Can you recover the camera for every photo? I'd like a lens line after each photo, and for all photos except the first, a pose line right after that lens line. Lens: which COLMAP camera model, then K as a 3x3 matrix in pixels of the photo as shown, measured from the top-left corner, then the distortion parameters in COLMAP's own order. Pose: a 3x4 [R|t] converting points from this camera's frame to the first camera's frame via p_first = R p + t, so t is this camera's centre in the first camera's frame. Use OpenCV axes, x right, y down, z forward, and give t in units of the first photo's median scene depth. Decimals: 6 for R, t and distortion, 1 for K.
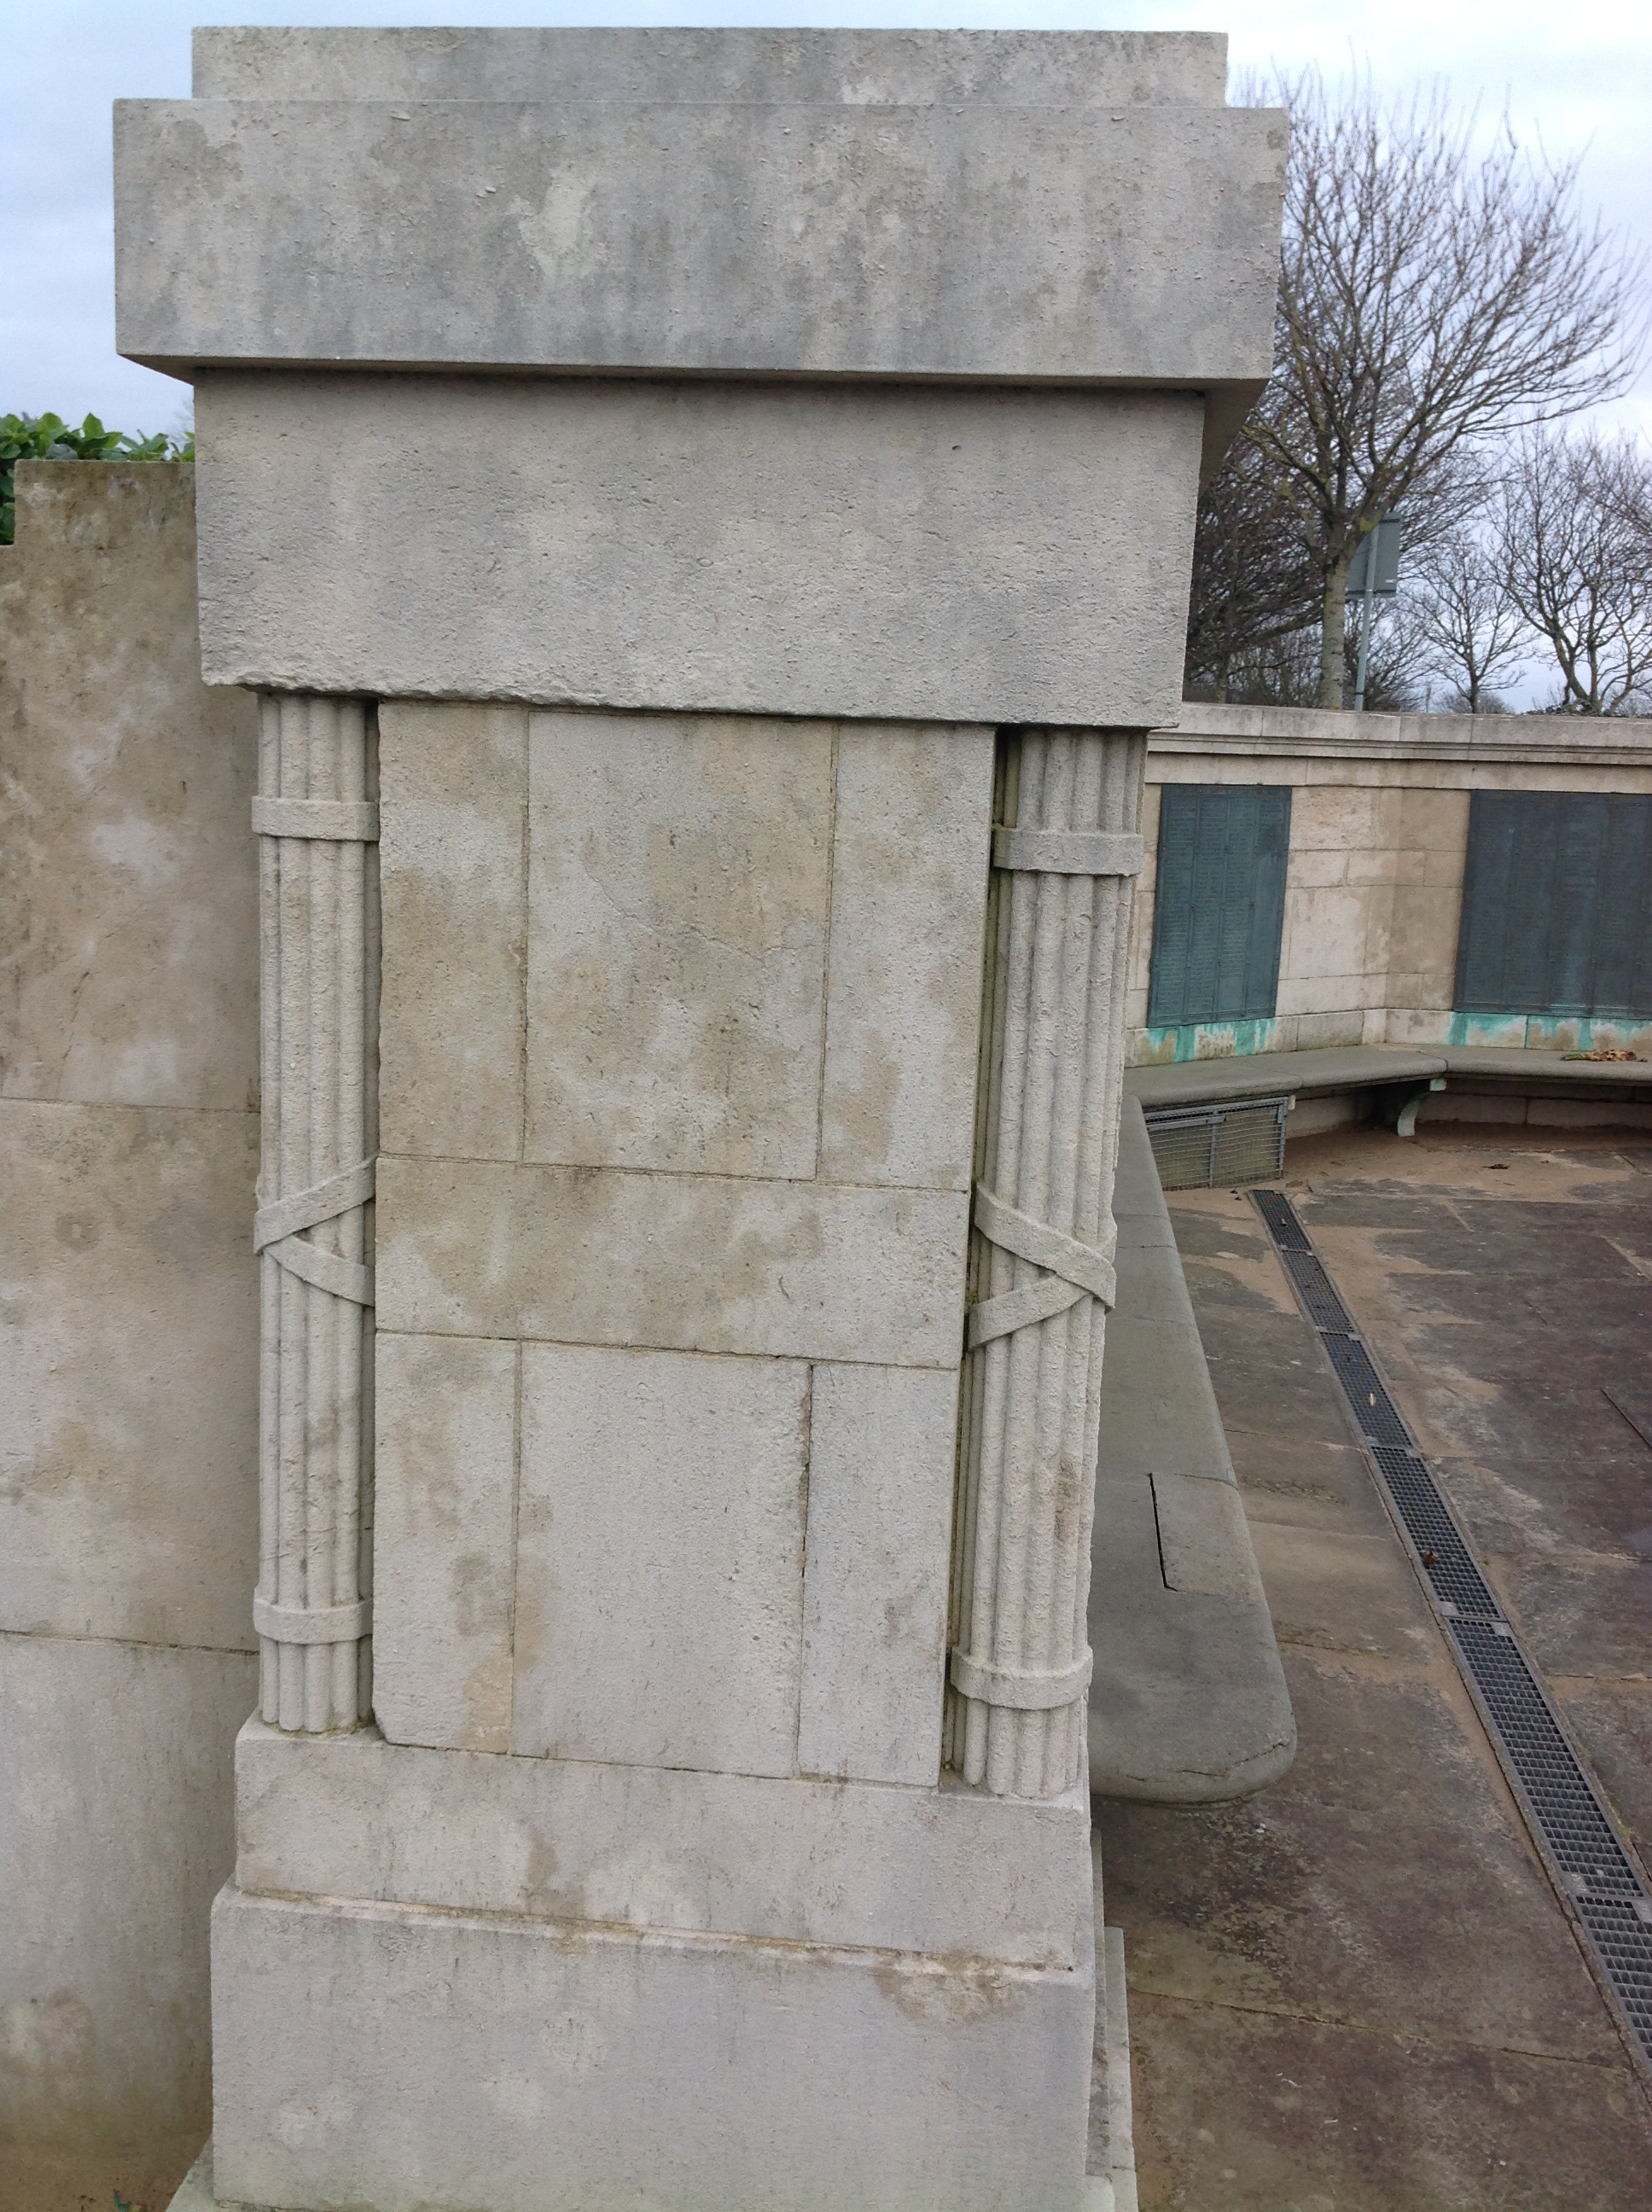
lens RADIAL K [[2102.7, 0, 826.0], [0, 2102.7, 1106.0], [0, 0, 1]] dist [0.108312, -0.218372]
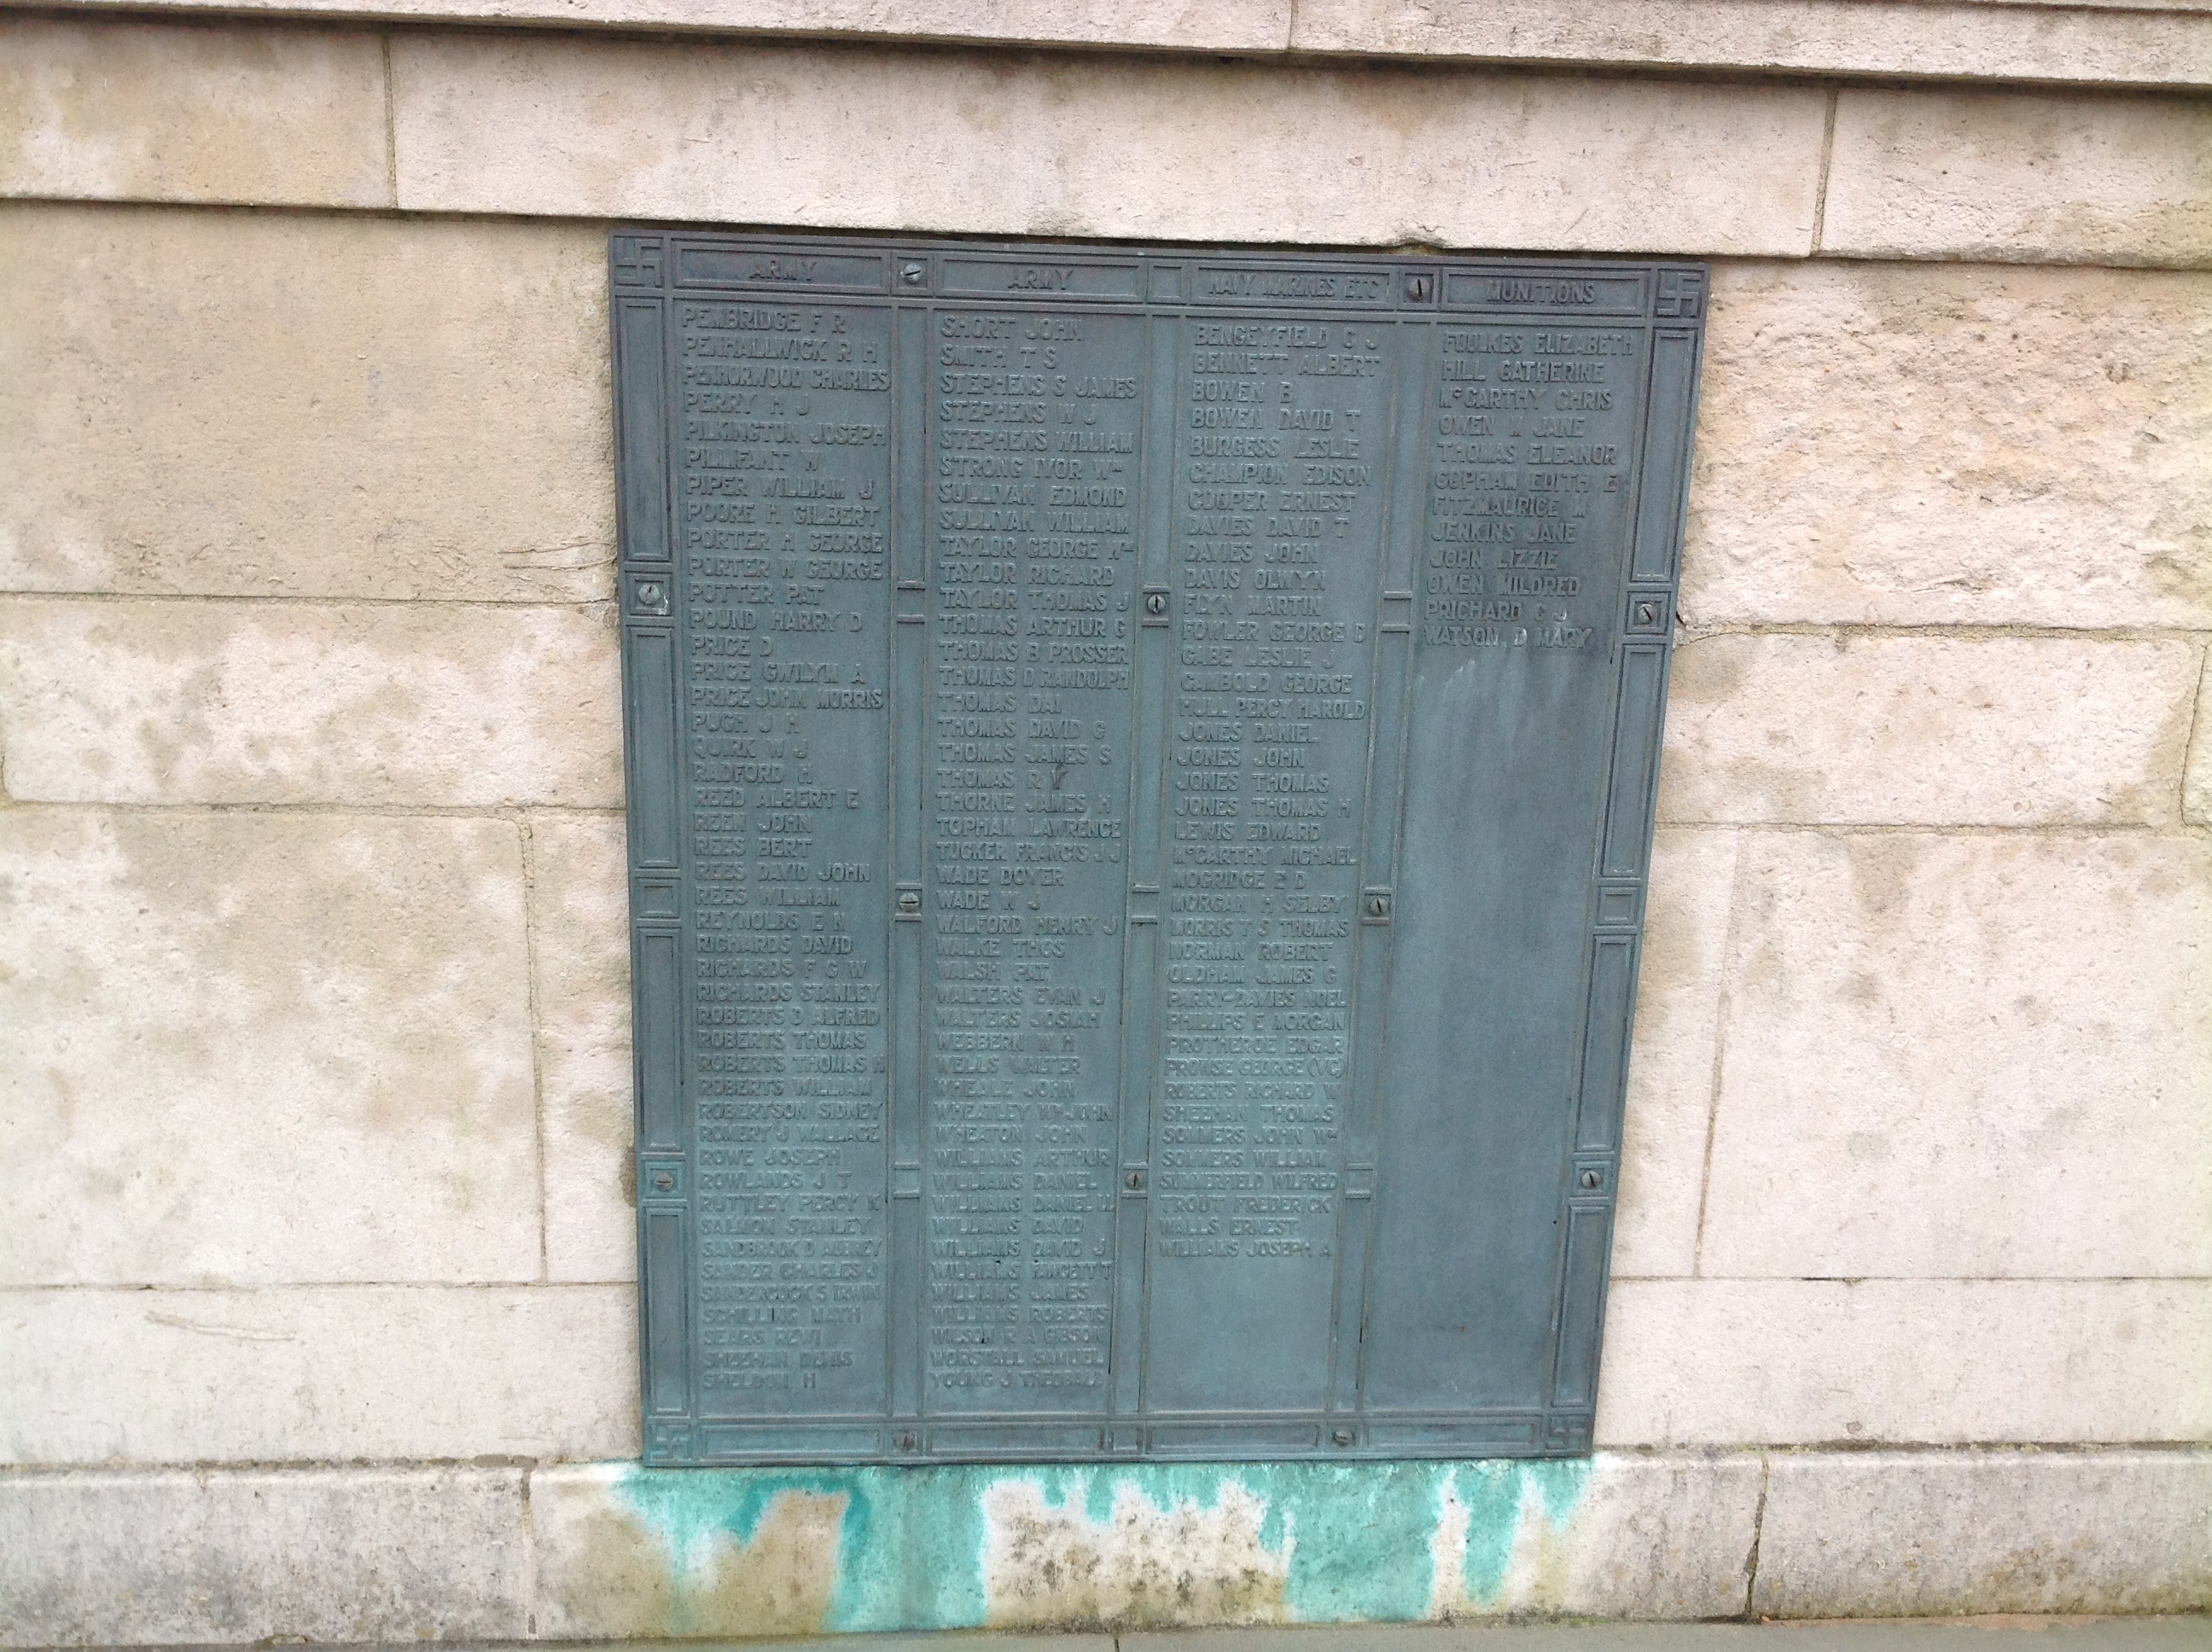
lens RADIAL K [[2102.7, 0, 1106.0], [0, 2102.7, 826.0], [0, 0, 1]] dist [0.108312, -0.218372]
pose [[0.819855, 0.140129, -0.555159, 0.292260], [-0.098795, 0.989668, 0.103905, -0.122666], [0.563983, -0.030340, 0.825229, 0.856363]]
